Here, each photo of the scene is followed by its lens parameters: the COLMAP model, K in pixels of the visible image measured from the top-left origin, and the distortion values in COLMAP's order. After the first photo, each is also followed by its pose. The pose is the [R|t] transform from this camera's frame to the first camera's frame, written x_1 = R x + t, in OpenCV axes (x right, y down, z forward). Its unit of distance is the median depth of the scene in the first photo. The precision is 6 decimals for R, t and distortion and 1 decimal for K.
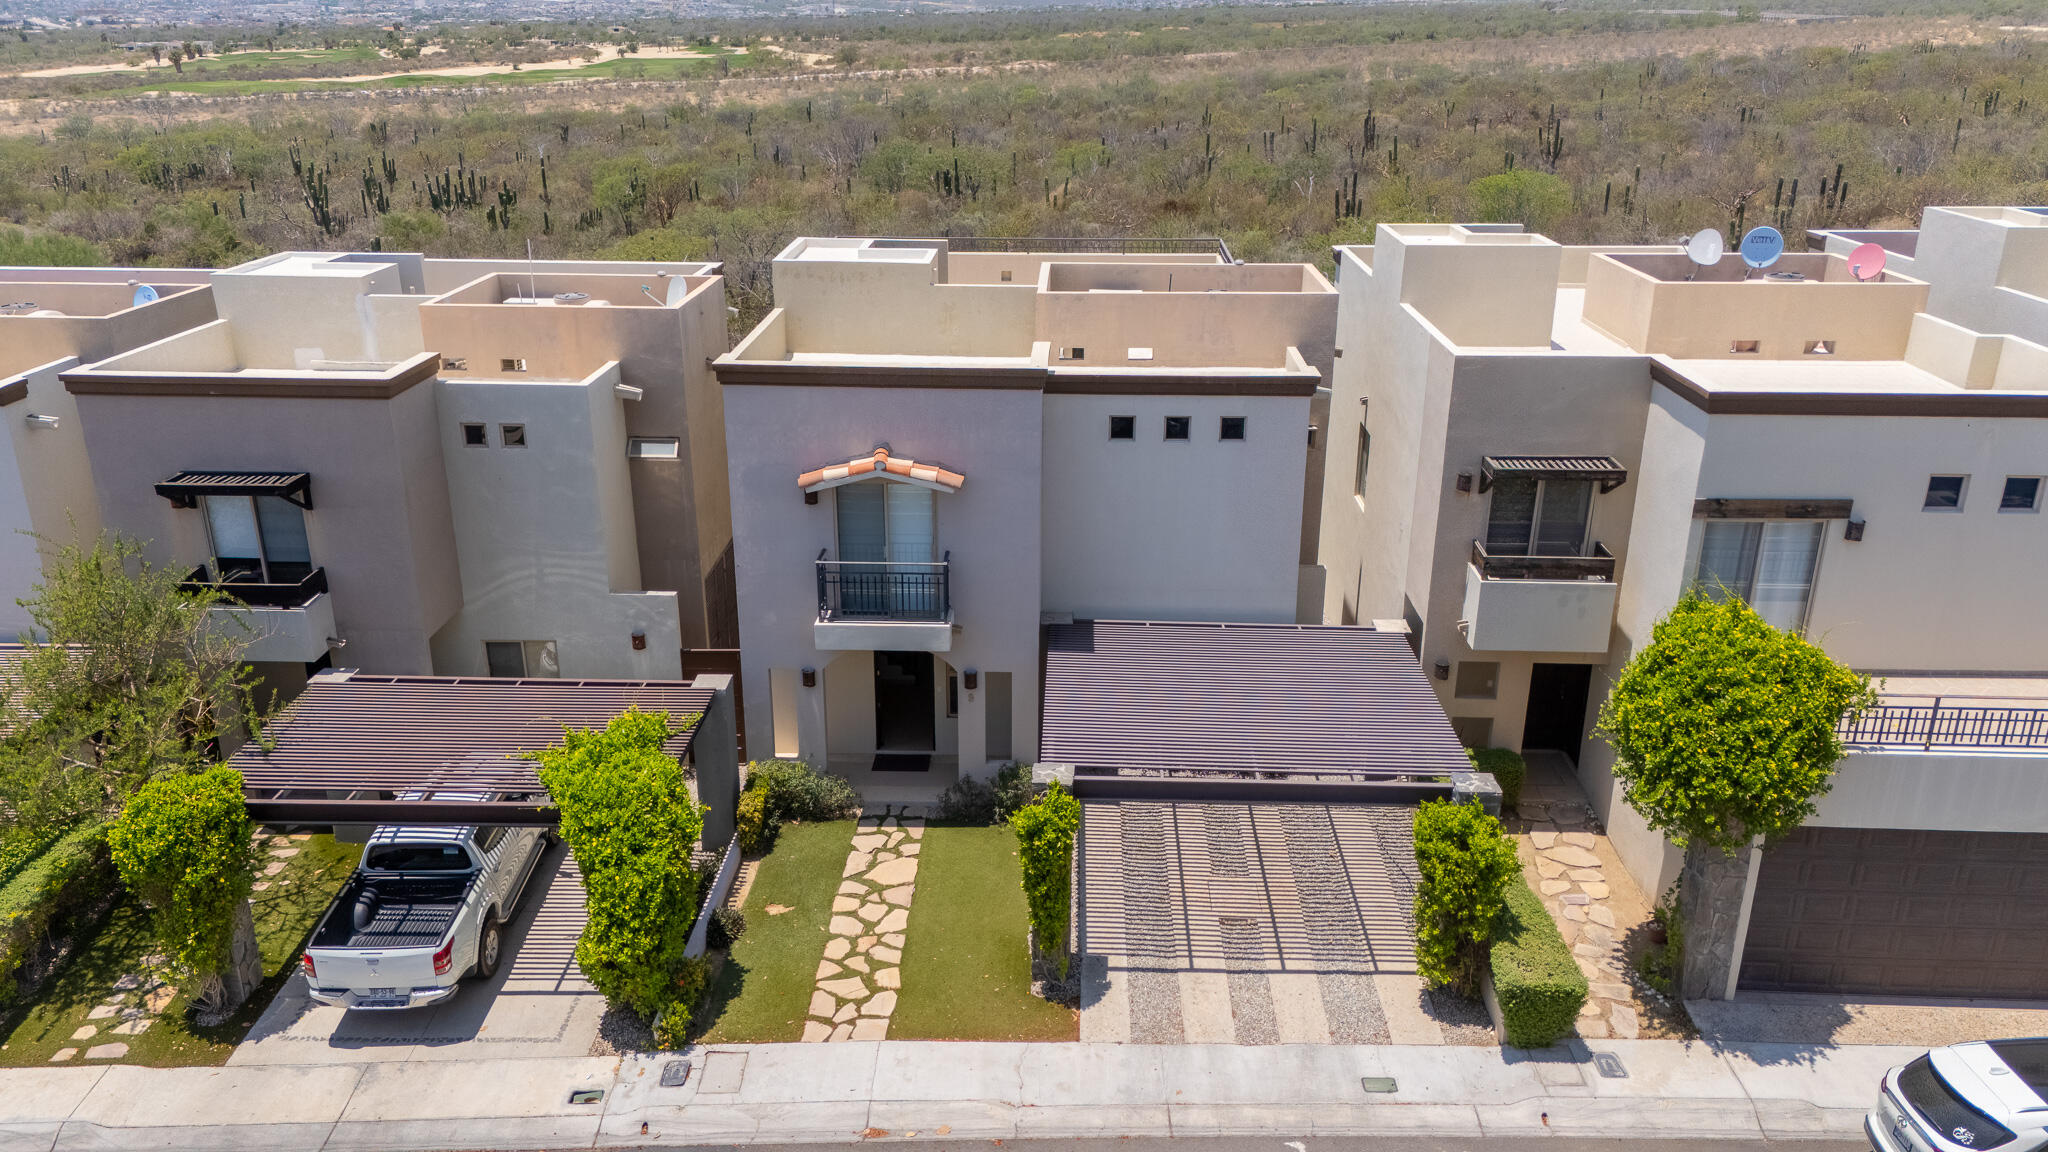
lens RADIAL K [[1503.2, 0, 1025.4], [0, 1503.2, 583.5], [0, 0, 1]] dist [0.088764, -0.098628]
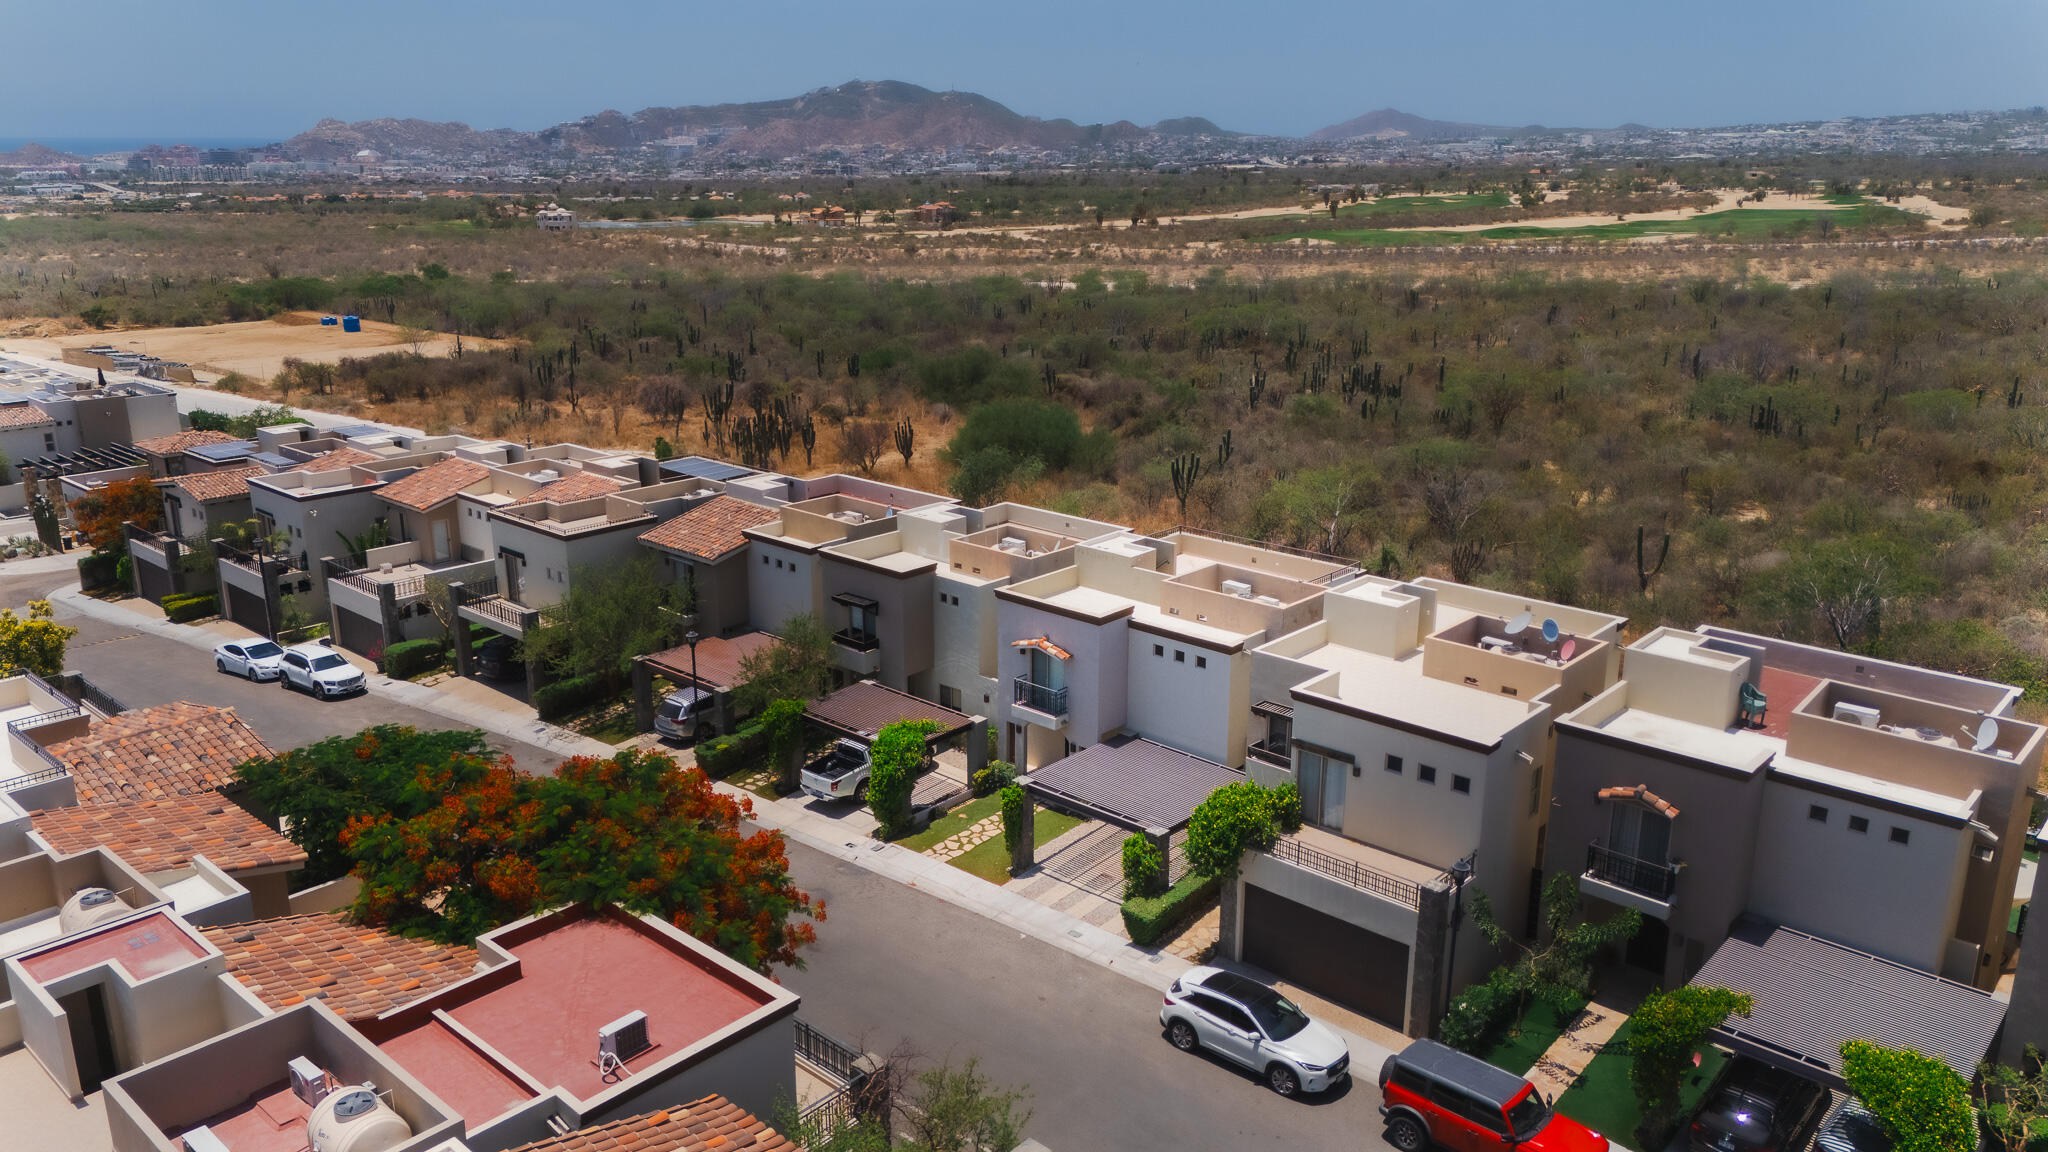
lens RADIAL K [[1503.2, 0, 1025.4], [0, 1503.2, 583.5], [0, 0, 1]] dist [0.088764, -0.098628]
pose [[0.762087, 0.181533, -0.621505, 1.262831], [-0.227582, 0.973744, 0.005358, -0.169798], [0.606160, 0.137360, 0.783392, -0.817380]]
